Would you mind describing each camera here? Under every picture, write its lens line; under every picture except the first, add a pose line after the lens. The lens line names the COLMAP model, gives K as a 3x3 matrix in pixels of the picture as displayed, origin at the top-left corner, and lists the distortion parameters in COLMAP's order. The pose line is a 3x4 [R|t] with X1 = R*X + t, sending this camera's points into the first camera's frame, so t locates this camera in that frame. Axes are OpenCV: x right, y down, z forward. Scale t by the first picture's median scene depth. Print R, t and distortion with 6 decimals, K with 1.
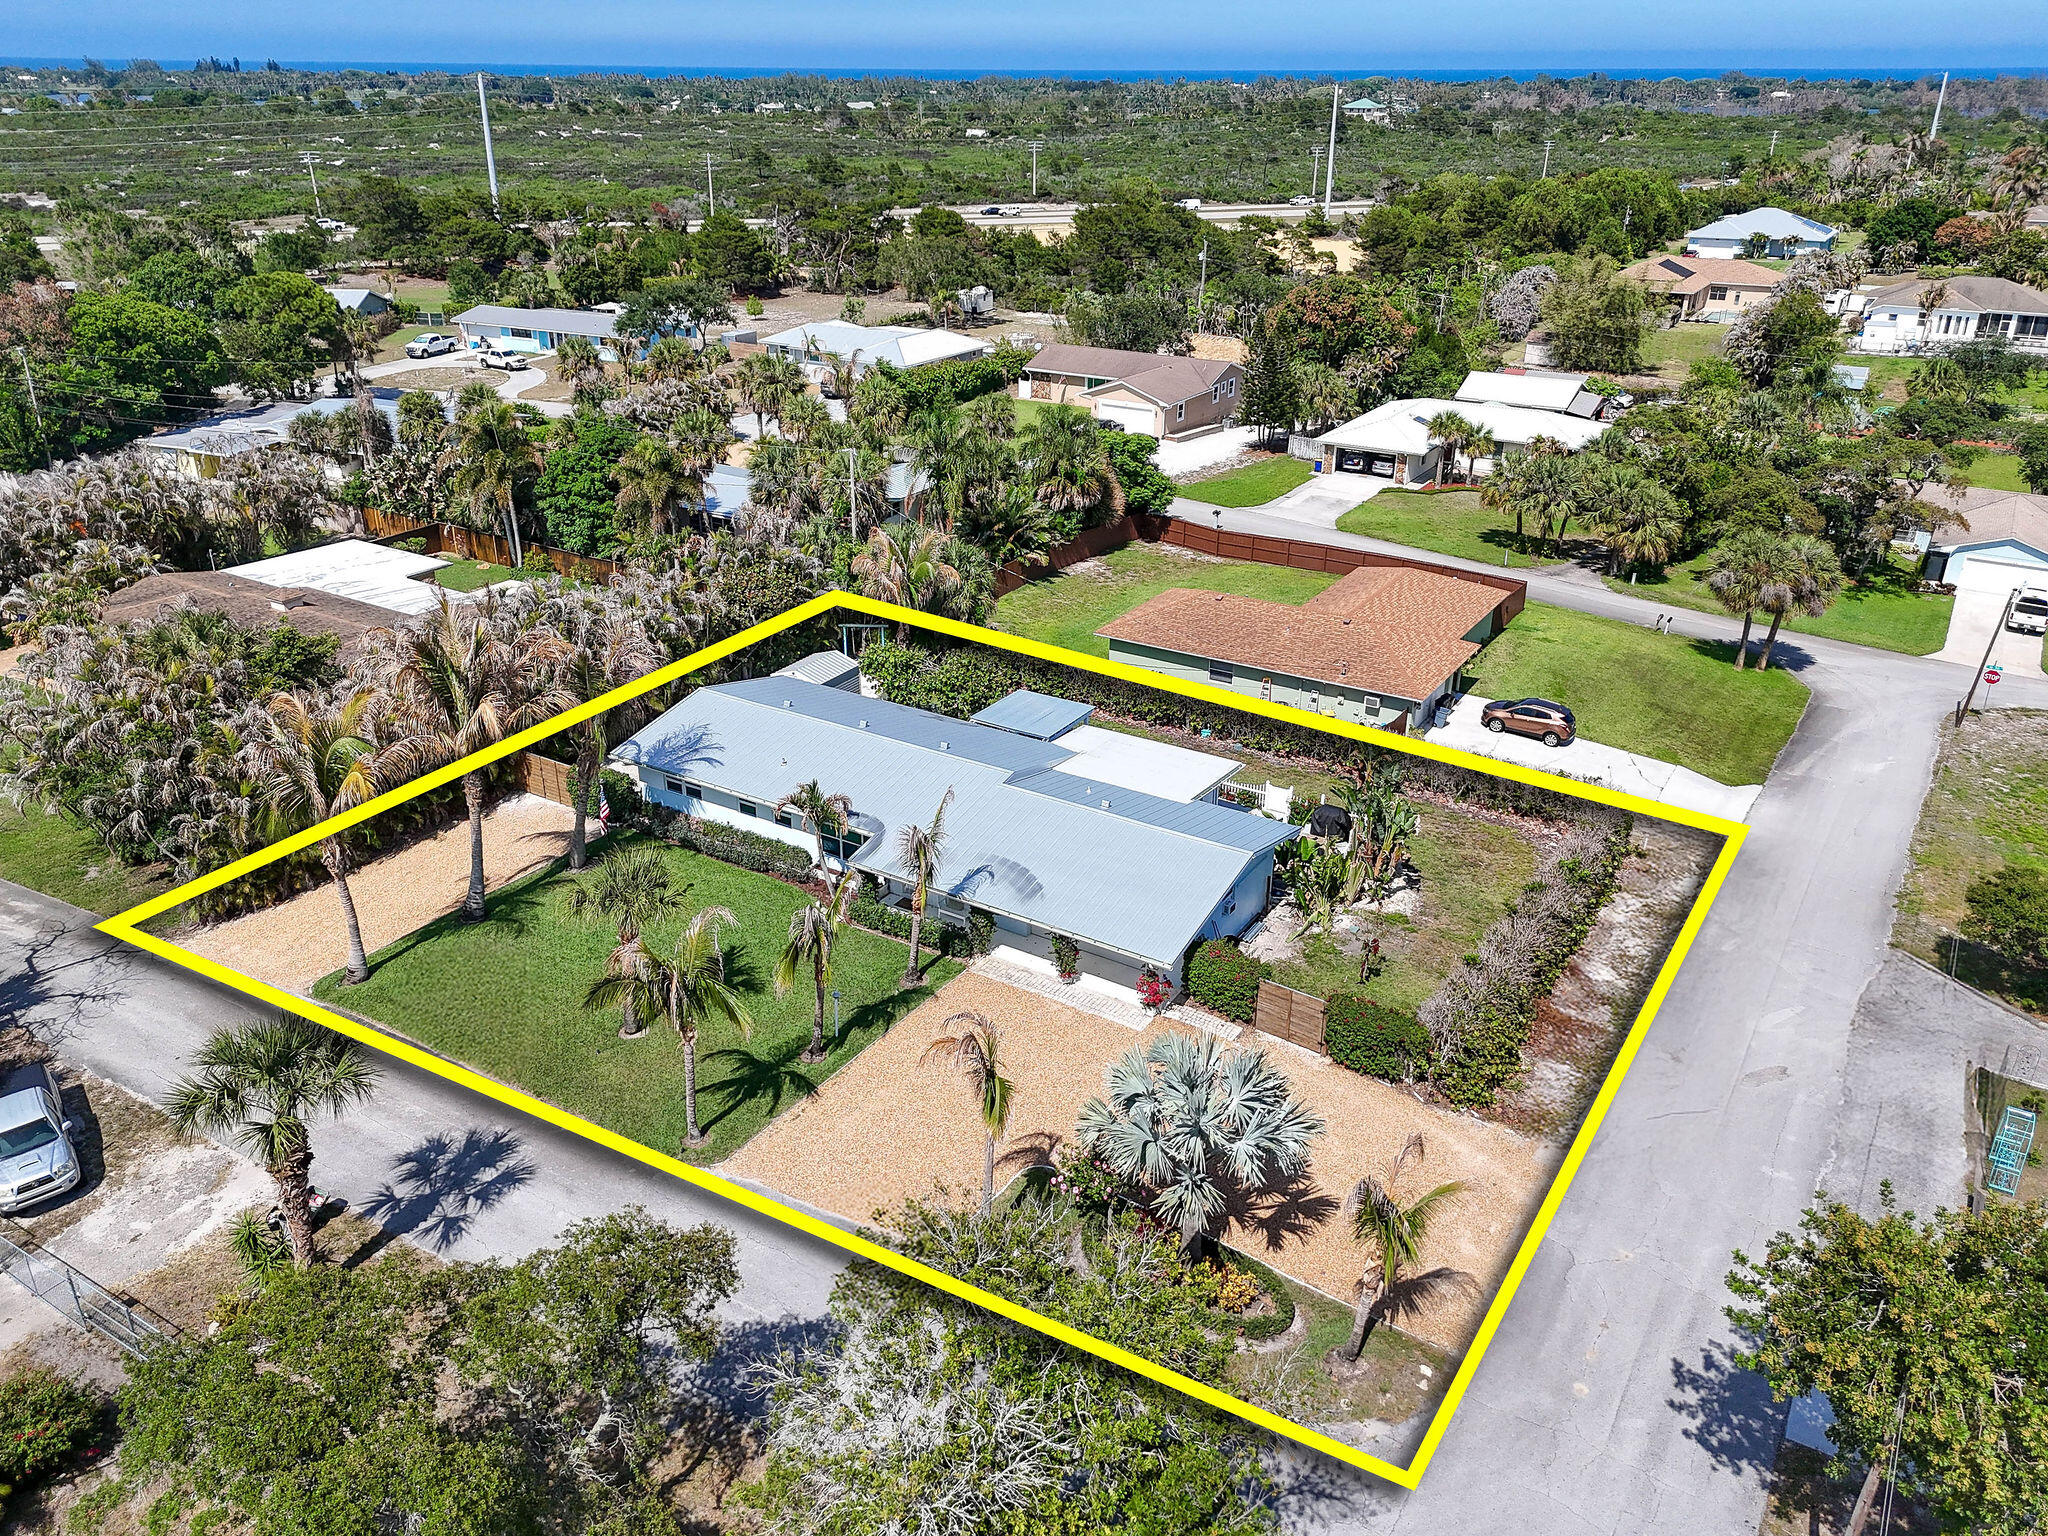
lens RADIAL K [[1509.0, 0, 1031.0], [0, 1509.0, 754.6], [0, 0, 1]] dist [0.075956, -0.063830]
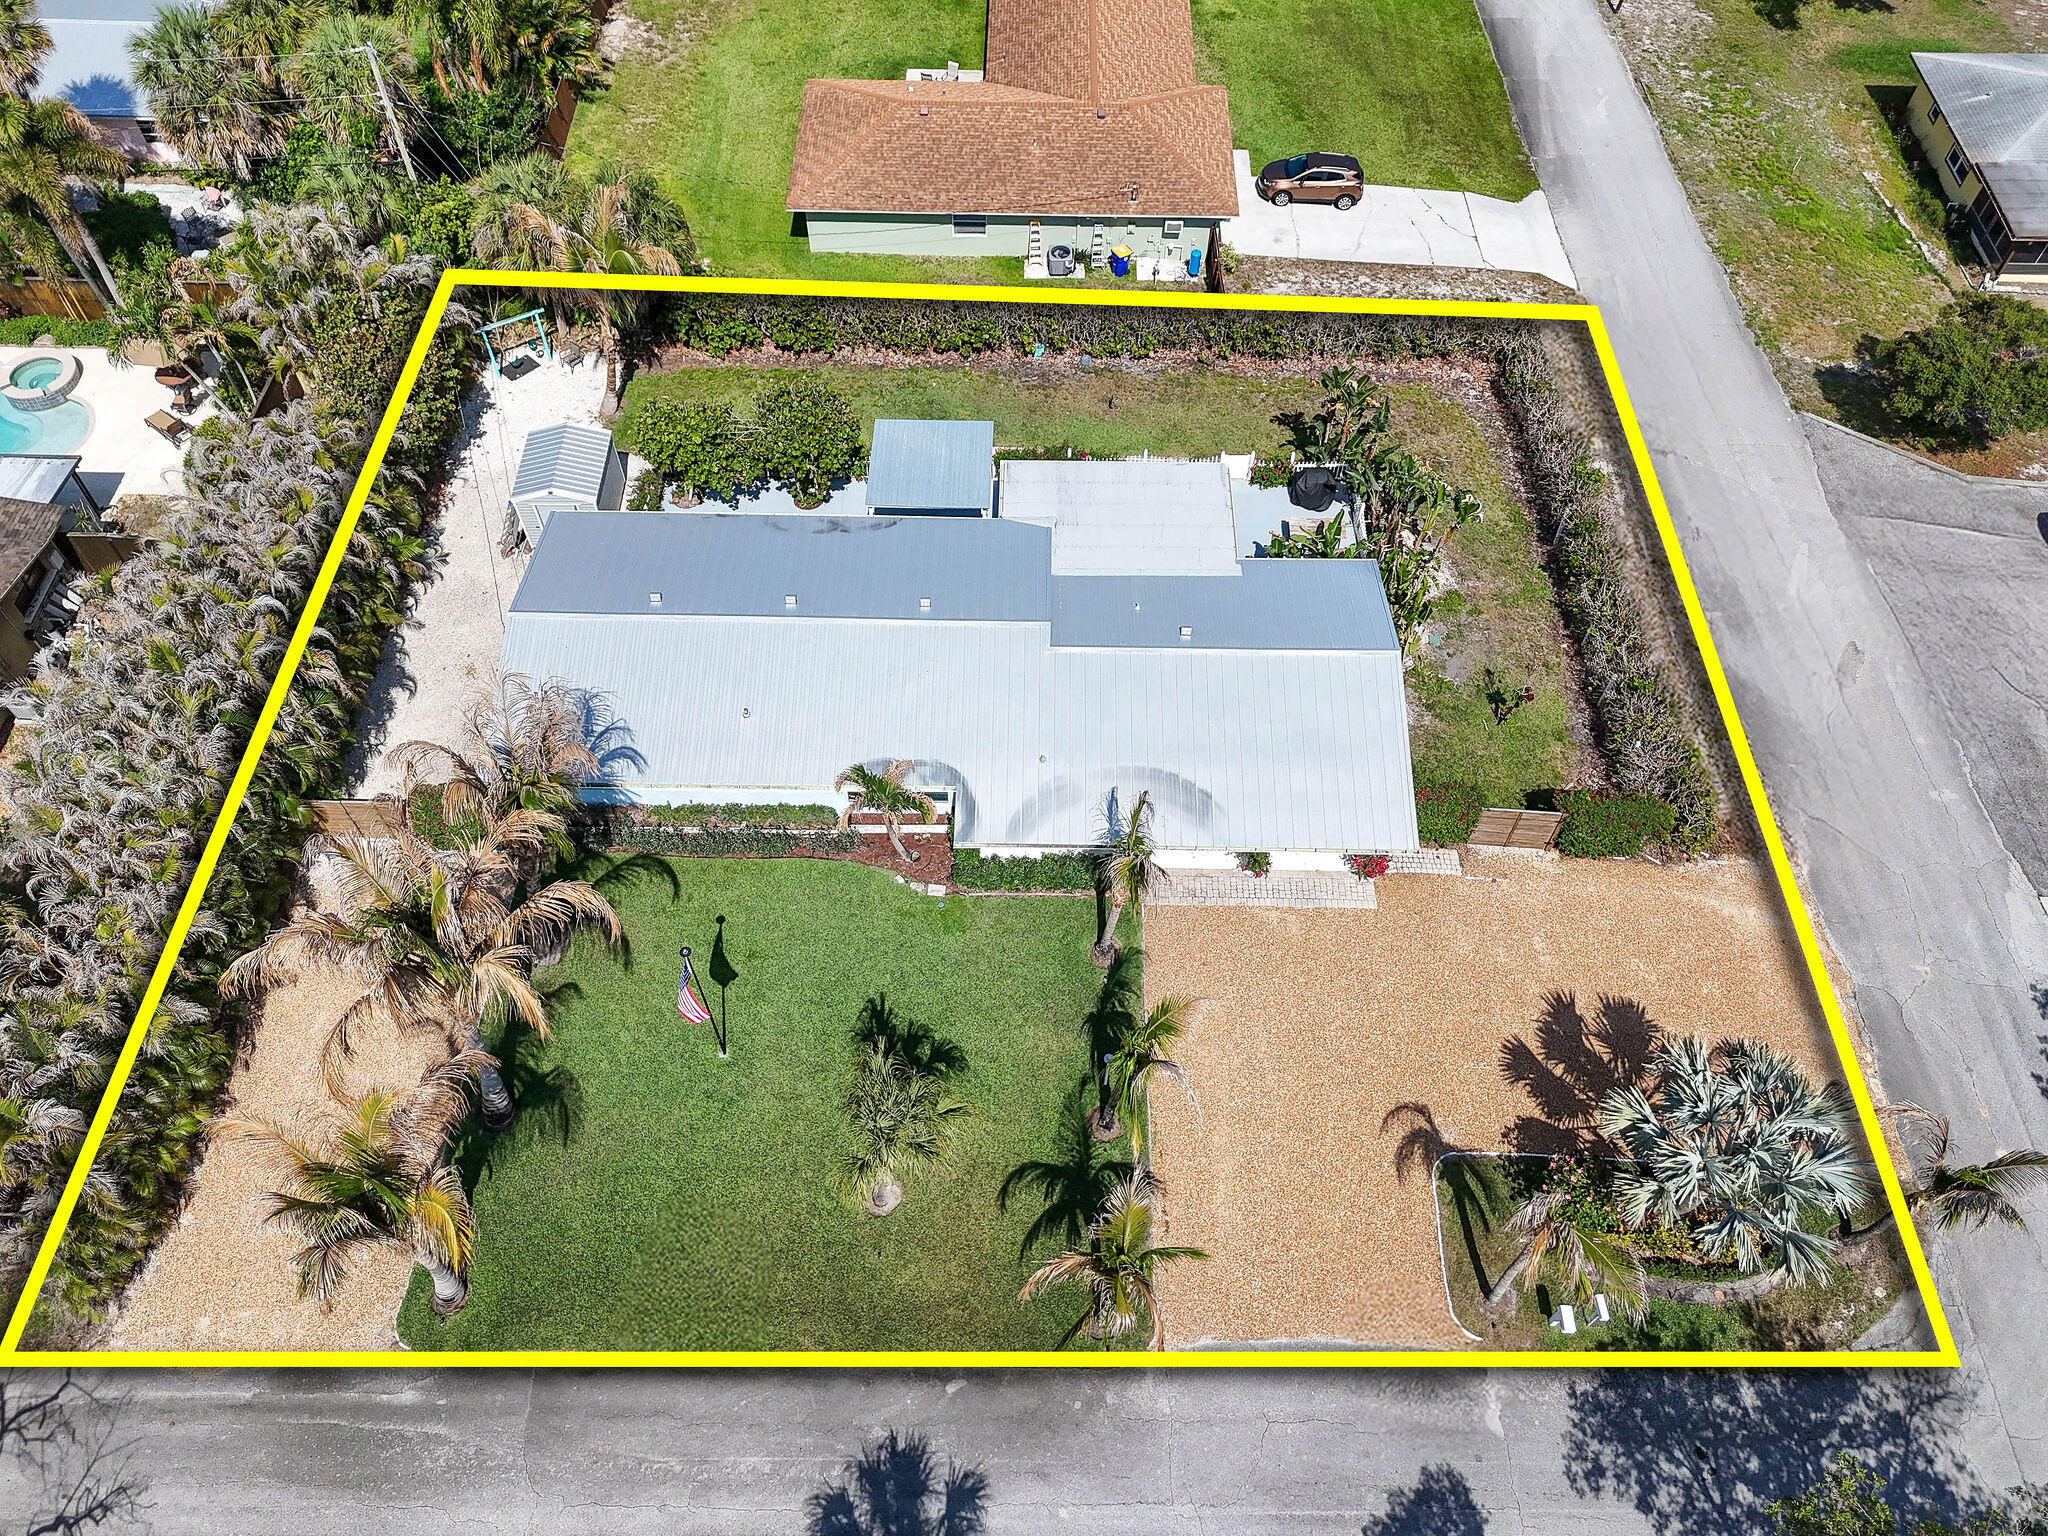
lens RADIAL K [[1509.0, 0, 1026.4], [0, 1509.0, 749.9], [0, 0, 1]] dist [0.075956, -0.063830]
pose [[0.853657, -0.424014, 0.302459, -0.214030], [0.210074, 0.811695, 0.544996, -0.271145], [-0.476591, -0.401701, 0.781983, 0.272798]]
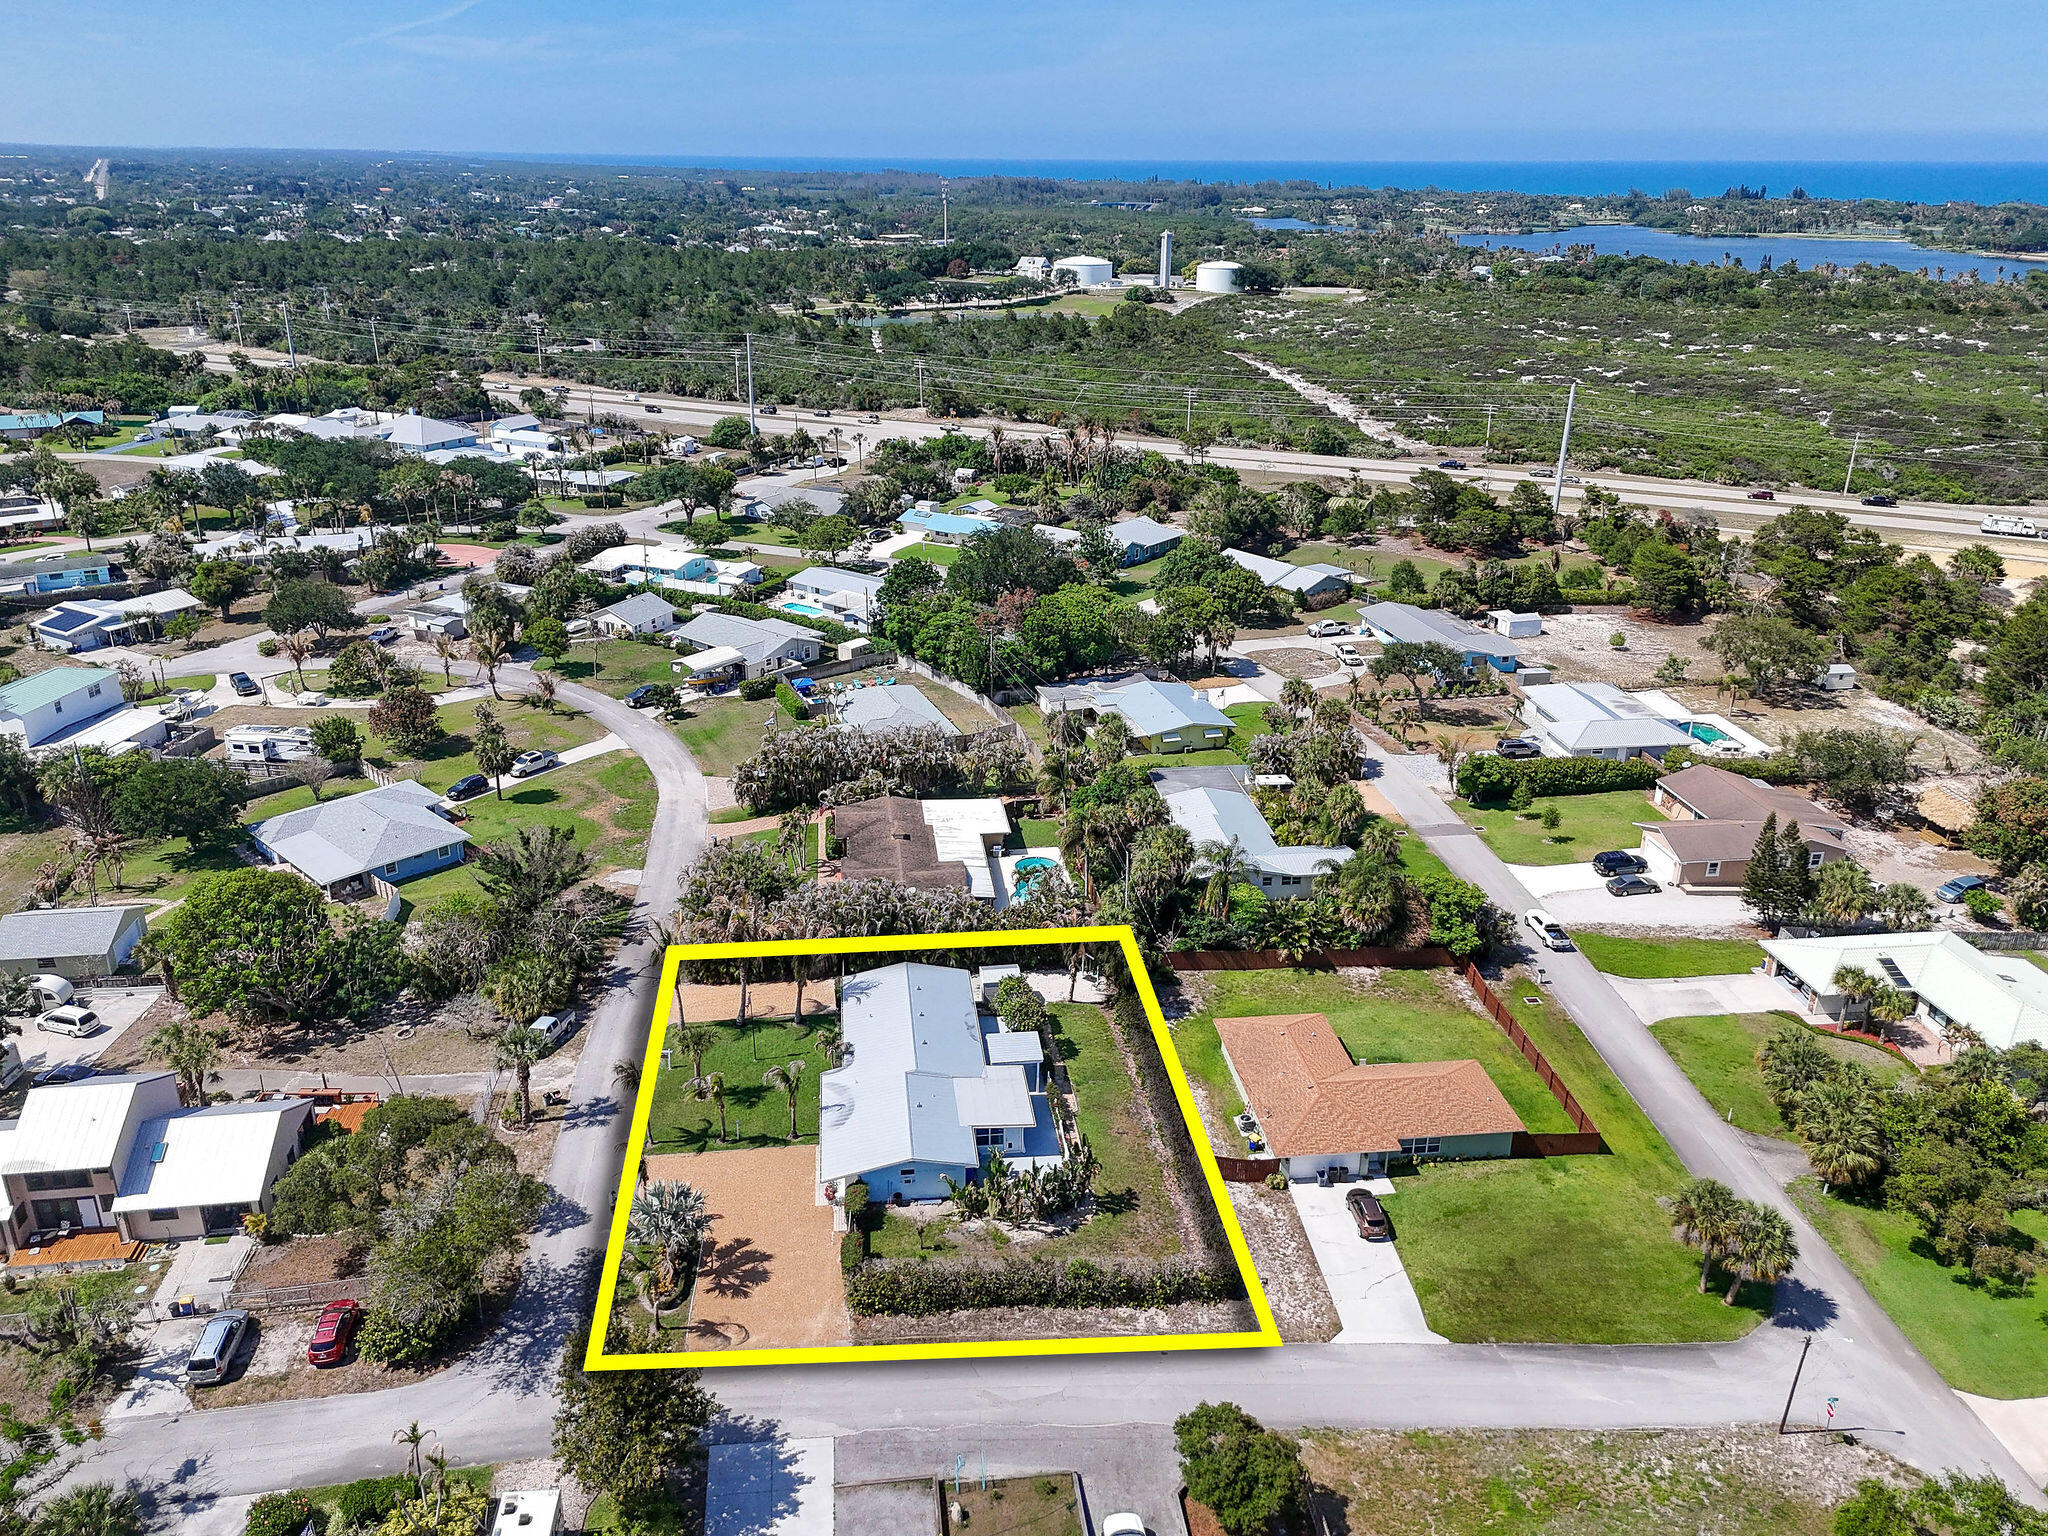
lens RADIAL K [[1509.0, 0, 1030.0], [0, 1509.0, 777.3], [0, 0, 1]] dist [0.075956, -0.063830]
pose [[0.630835, 0.294642, -0.717797, 1.015982], [-0.323650, 0.940695, 0.101698, -0.437039], [0.705193, 0.168160, 0.688785, -0.220597]]
